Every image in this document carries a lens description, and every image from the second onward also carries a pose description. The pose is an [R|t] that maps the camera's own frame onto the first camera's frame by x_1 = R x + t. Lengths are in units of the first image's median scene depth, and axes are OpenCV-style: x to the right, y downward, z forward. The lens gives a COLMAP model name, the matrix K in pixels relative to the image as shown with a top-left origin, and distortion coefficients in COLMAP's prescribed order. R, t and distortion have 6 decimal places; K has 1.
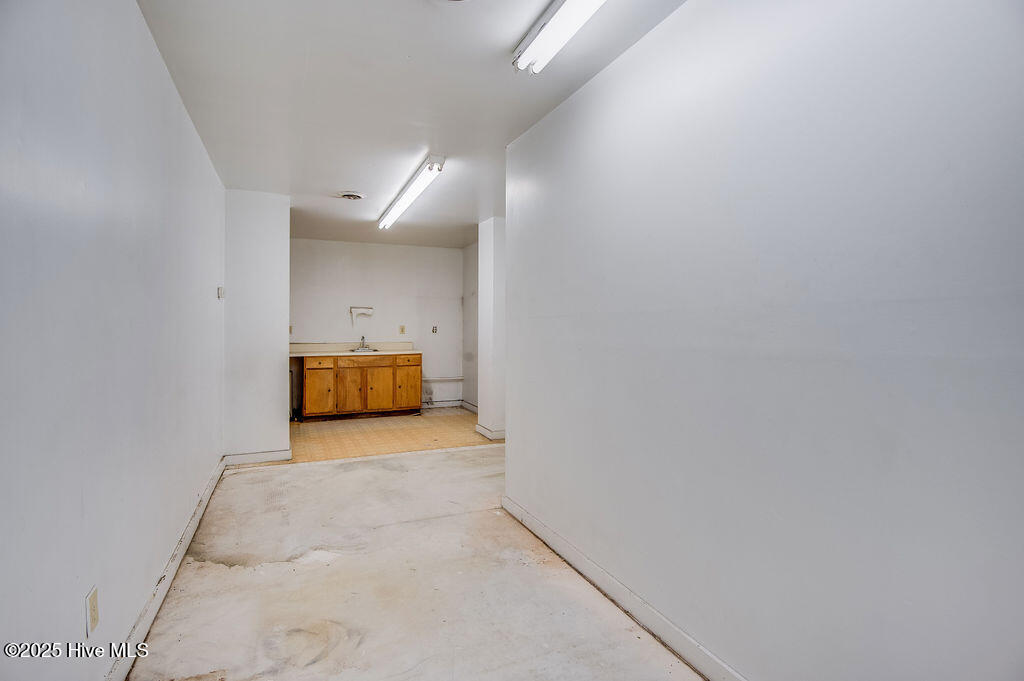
lens RADIAL K [[504.4, 0, 512.2], [0, 504.4, 338.9], [0, 0, 1]] dist [-0.016463, -0.000500]
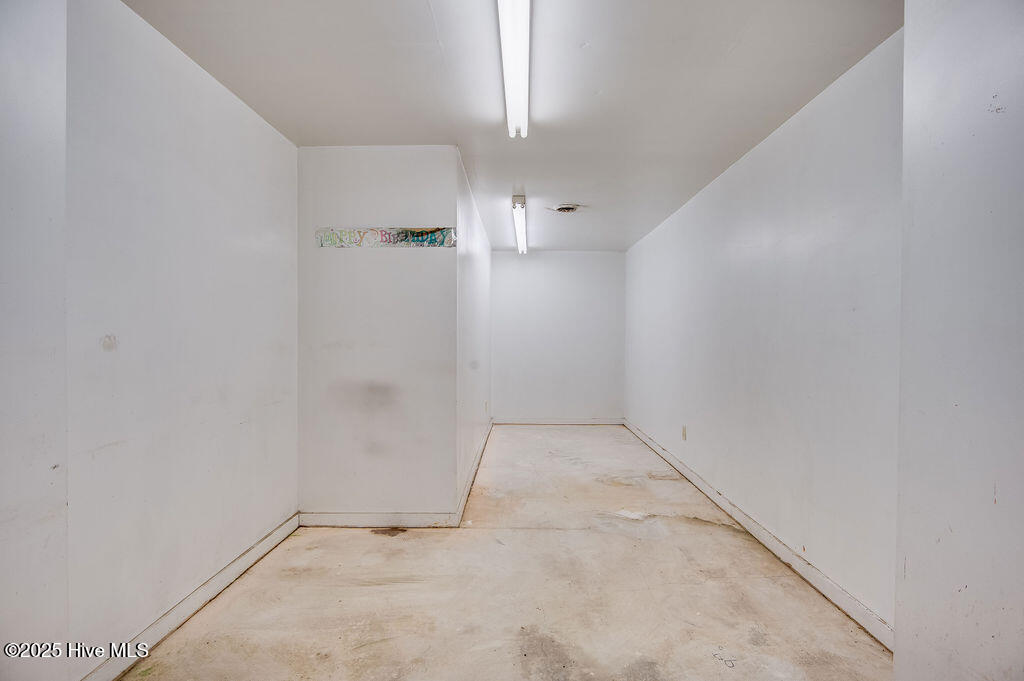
lens RADIAL K [[504.4, 0, 512.2], [0, 504.4, 338.9], [0, 0, 1]] dist [-0.016463, -0.000500]
pose [[-0.909587, -0.002499, 0.415506, -0.571465], [0.007675, 0.999710, 0.022816, -0.046503], [-0.415442, 0.023942, -0.909304, 2.046571]]
